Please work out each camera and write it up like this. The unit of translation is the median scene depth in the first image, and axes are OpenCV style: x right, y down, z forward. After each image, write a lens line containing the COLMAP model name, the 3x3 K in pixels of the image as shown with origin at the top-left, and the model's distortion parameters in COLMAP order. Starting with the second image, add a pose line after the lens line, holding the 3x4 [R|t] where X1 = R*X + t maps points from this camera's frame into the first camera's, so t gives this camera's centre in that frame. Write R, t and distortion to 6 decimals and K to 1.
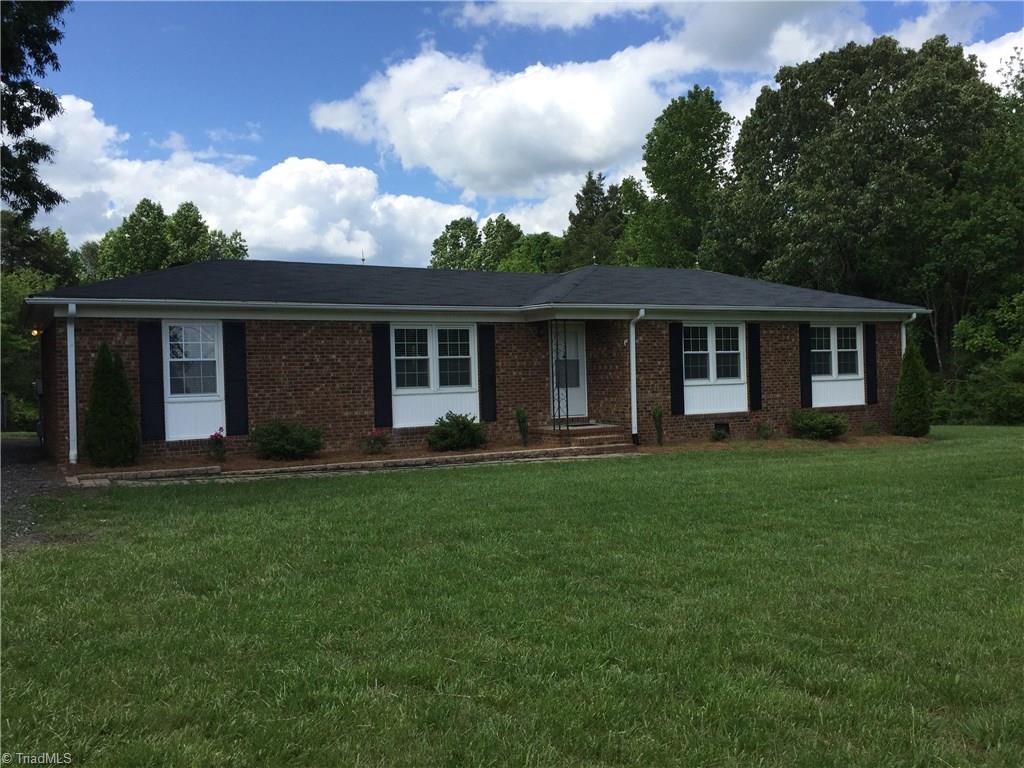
lens RADIAL K [[869.6, 0, 516.7], [0, 869.6, 384.2], [0, 0, 1]] dist [0.083167, -0.137752]
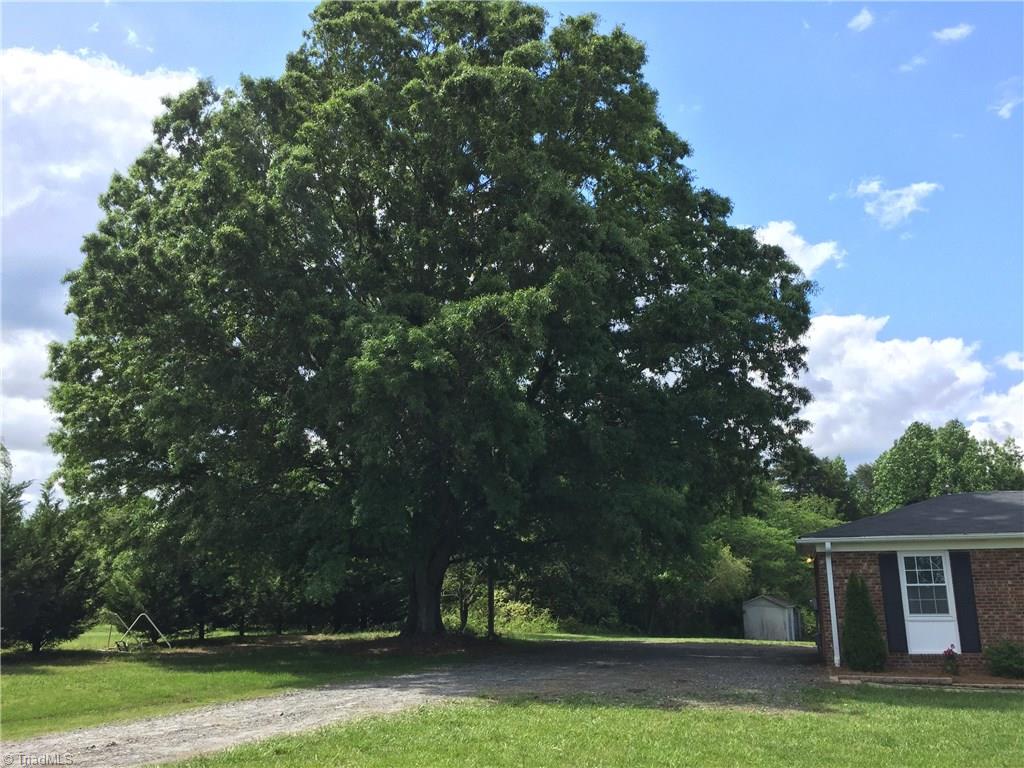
lens RADIAL K [[869.6, 0, 516.7], [0, 869.6, 384.2], [0, 0, 1]] dist [0.083167, -0.137752]
pose [[0.671028, -0.159090, -0.724163, 0.148037], [-0.017851, 0.972959, -0.230289, -0.006463], [0.741217, 0.167457, 0.650043, -0.211363]]
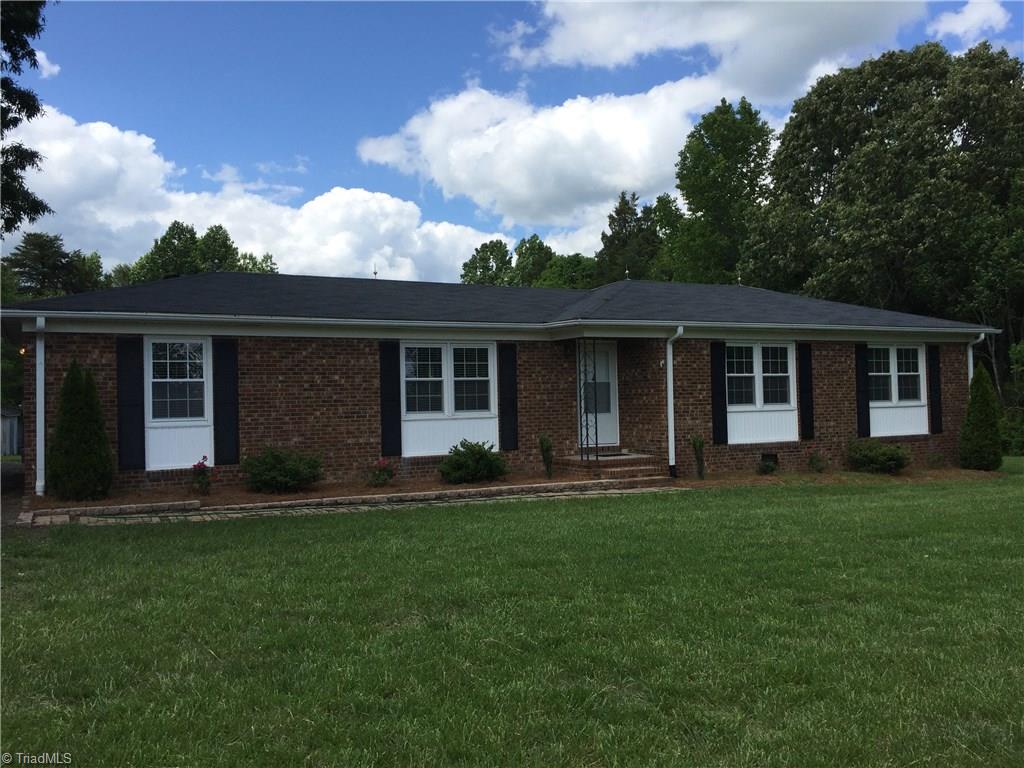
lens RADIAL K [[869.6, 0, 516.7], [0, 869.6, 384.2], [0, 0, 1]] dist [0.083167, -0.137752]
pose [[0.999297, 0.004325, -0.037230, 0.009126], [-0.005376, 0.999588, -0.028184, -0.000262], [0.037093, 0.028364, 0.998909, 0.099777]]
